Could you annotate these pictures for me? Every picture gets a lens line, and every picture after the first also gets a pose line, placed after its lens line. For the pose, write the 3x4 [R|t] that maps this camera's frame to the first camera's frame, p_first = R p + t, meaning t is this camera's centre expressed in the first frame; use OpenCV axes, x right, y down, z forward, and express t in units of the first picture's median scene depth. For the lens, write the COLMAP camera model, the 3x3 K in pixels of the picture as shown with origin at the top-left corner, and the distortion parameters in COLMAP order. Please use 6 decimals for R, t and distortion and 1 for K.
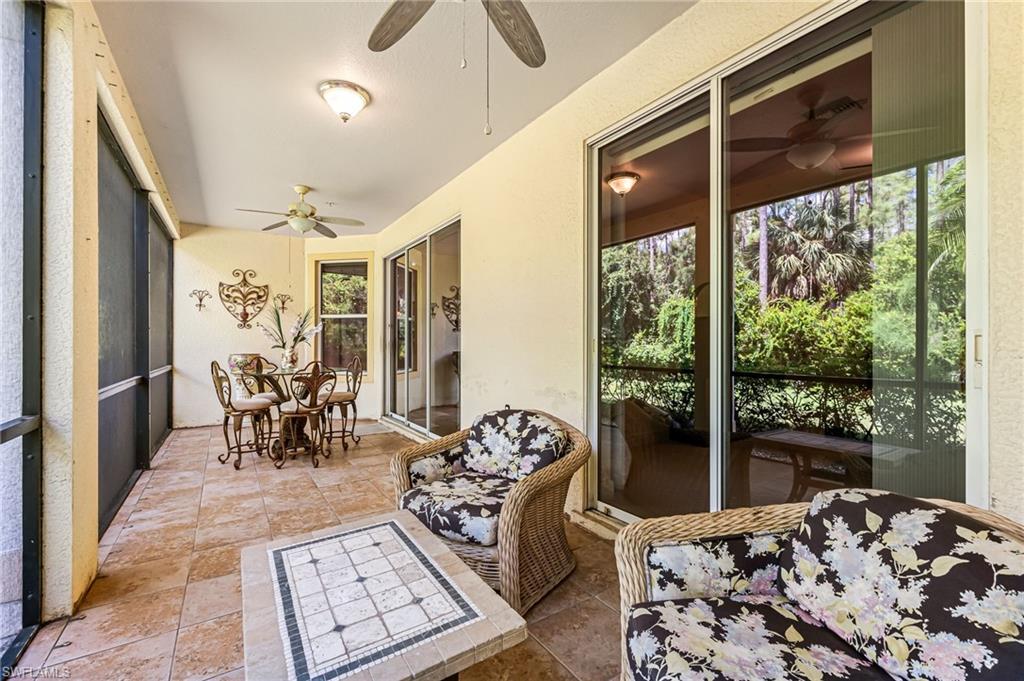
lens RADIAL K [[434.7, 0, 512.0], [0, 434.7, 340.5], [0, 0, 1]] dist [-0.001233, -0.000081]
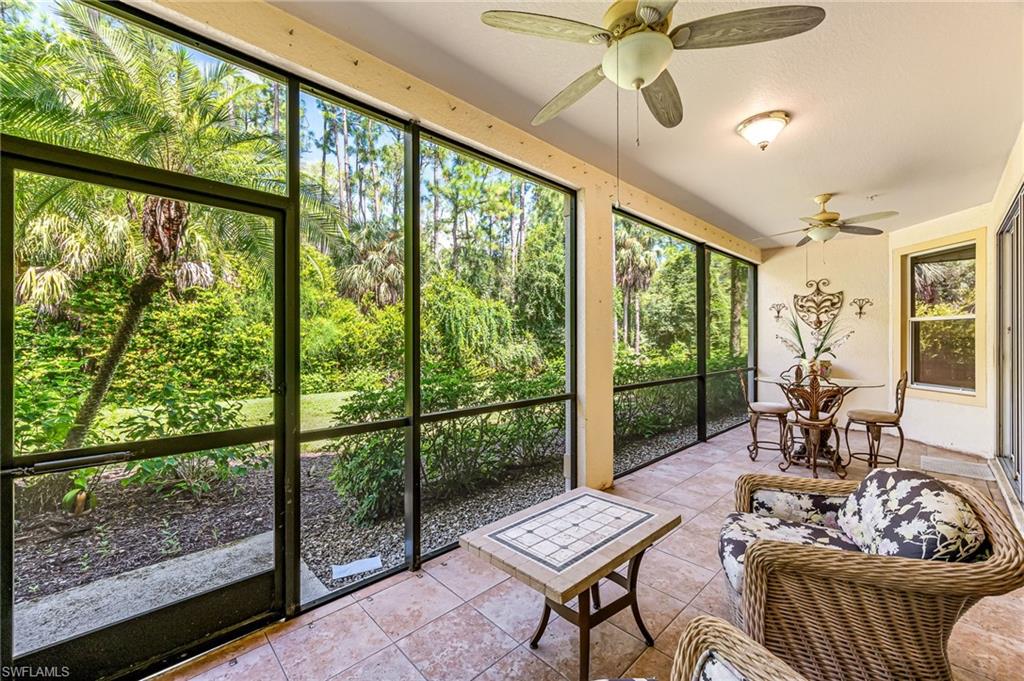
lens RADIAL K [[396.3, 0, 512.0], [0, 396.3, 340.5], [0, 0, 1]] dist [-0.001294, -0.000151]
pose [[0.183037, -0.001834, -0.983104, 0.524812], [0.007217, 0.999974, -0.000522, -0.057936], [0.983079, -0.006999, 0.183046, 0.271870]]
